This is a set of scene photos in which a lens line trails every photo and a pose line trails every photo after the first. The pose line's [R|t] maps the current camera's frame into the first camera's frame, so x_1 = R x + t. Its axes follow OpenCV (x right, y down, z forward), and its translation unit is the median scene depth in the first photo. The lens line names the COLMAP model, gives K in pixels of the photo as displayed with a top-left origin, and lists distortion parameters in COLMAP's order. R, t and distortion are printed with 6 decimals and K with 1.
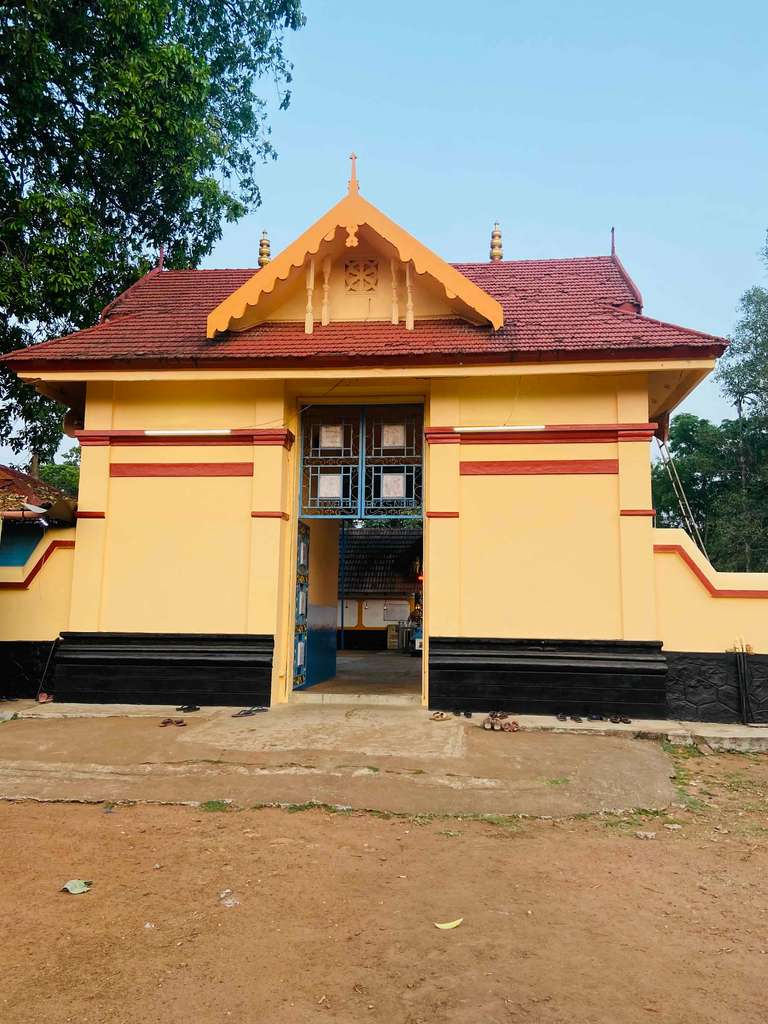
lens RADIAL K [[770.8, 0, 384.0], [0, 770.8, 512.0], [0, 0, 1]] dist [0.118048, -0.146665]
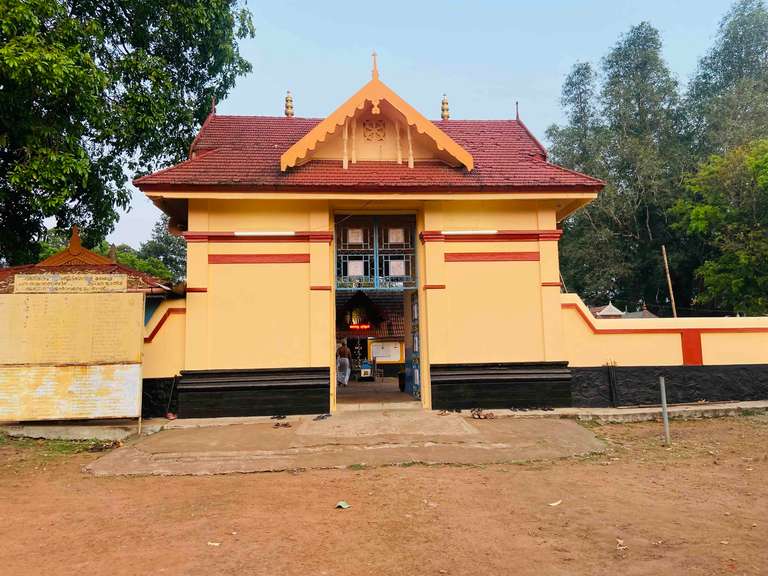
lens RADIAL K [[578.0, 0, 388.5], [0, 578.0, 287.1], [0, 0, 1]] dist [0.120638, -0.150143]
pose [[0.981817, -0.013728, 0.189331, -0.238461], [0.010263, 0.999762, 0.019270, -0.019534], [-0.189550, -0.016976, 0.981724, -0.141741]]
